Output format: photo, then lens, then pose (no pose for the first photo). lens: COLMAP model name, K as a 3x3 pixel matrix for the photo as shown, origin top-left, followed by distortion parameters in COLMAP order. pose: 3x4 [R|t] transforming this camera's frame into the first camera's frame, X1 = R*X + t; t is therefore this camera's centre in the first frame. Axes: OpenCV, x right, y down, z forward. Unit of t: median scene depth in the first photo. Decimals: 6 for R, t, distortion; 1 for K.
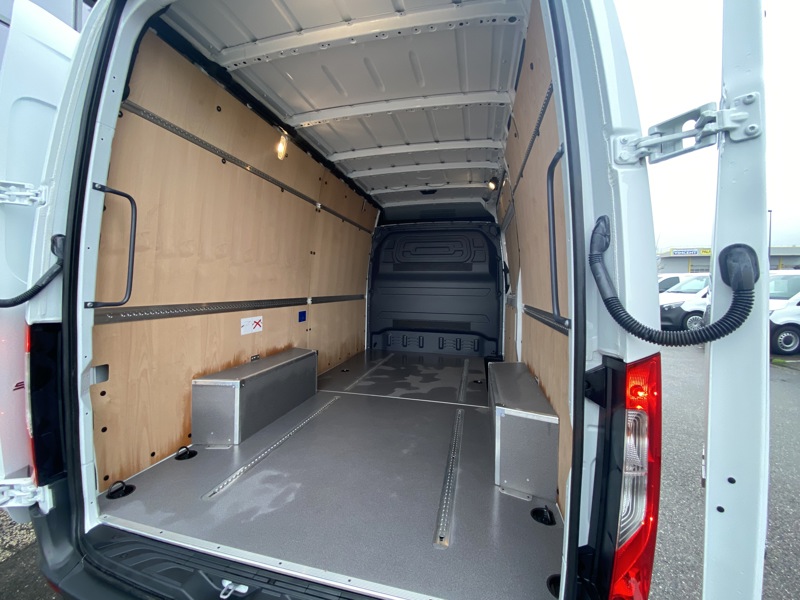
lens RADIAL K [[321.1, 0, 400.5], [0, 321.1, 301.5], [0, 0, 1]] dist [0.026371, -0.021863]
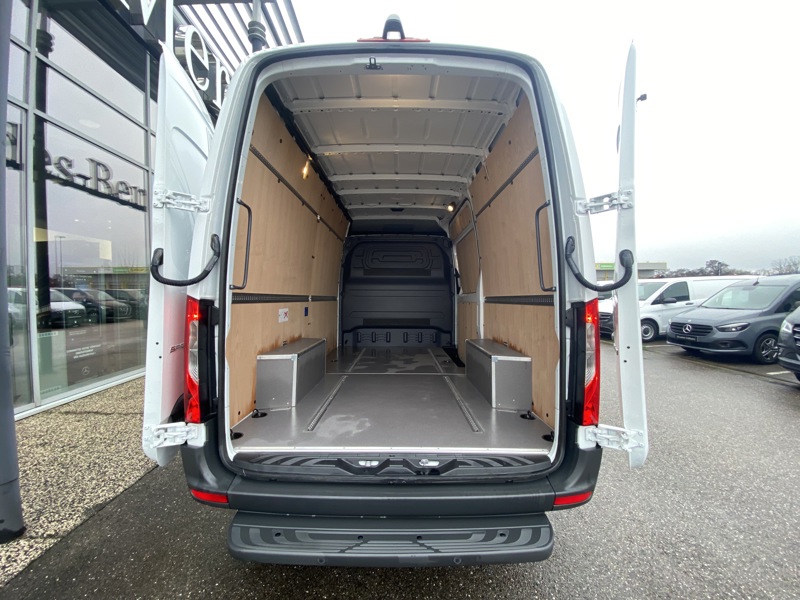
lens RADIAL K [[321.1, 0, 400.5], [0, 321.1, 301.5], [0, 0, 1]] dist [0.026371, -0.021863]
pose [[0.970745, -0.012062, 0.239808, -0.316805], [0.020496, 0.999255, -0.032709, 0.068847], [-0.239235, 0.036667, 0.970269, -0.253681]]
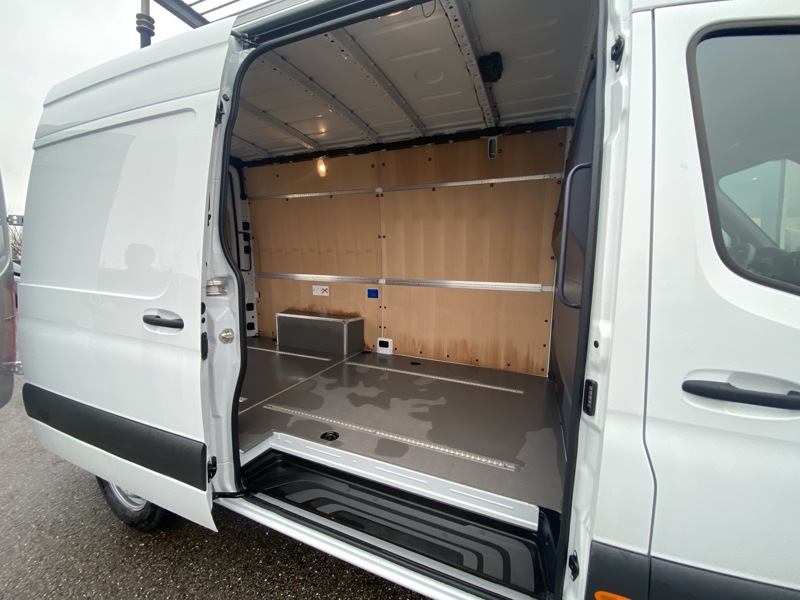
lens RADIAL K [[321.1, 0, 400.5], [0, 321.1, 301.5], [0, 0, 1]] dist [0.026371, -0.021863]
pose [[-0.163749, 0.116095, -0.979647, 1.021010], [-0.063527, 0.989749, 0.127911, -0.100355], [0.984454, 0.083179, -0.154695, 1.598367]]
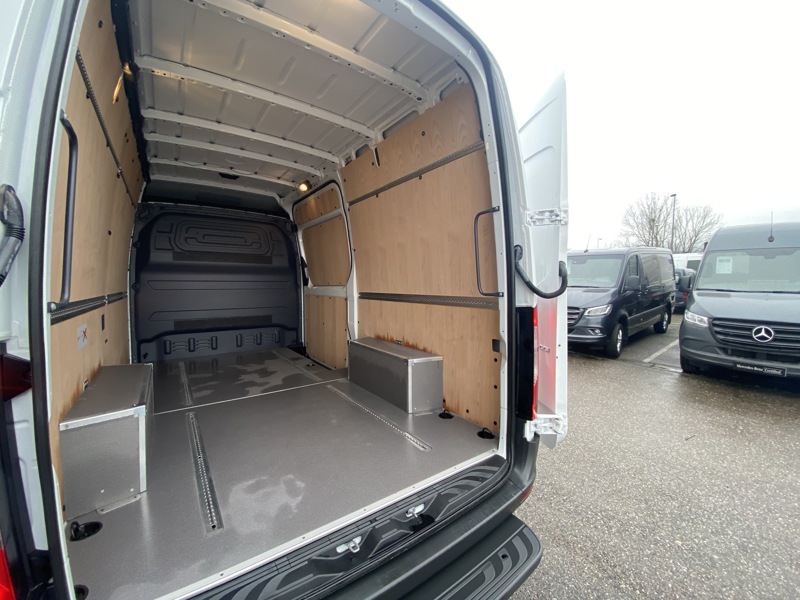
lens RADIAL K [[323.2, 0, 400.0], [0, 323.2, 300.0], [0, 0, 1]] dist [0.024933, -0.023366]
pose [[0.648111, -0.053090, 0.759693, -0.526298], [0.043876, 0.998513, 0.032348, 0.004086], [-0.760281, 0.012368, 0.649477, 0.053068]]
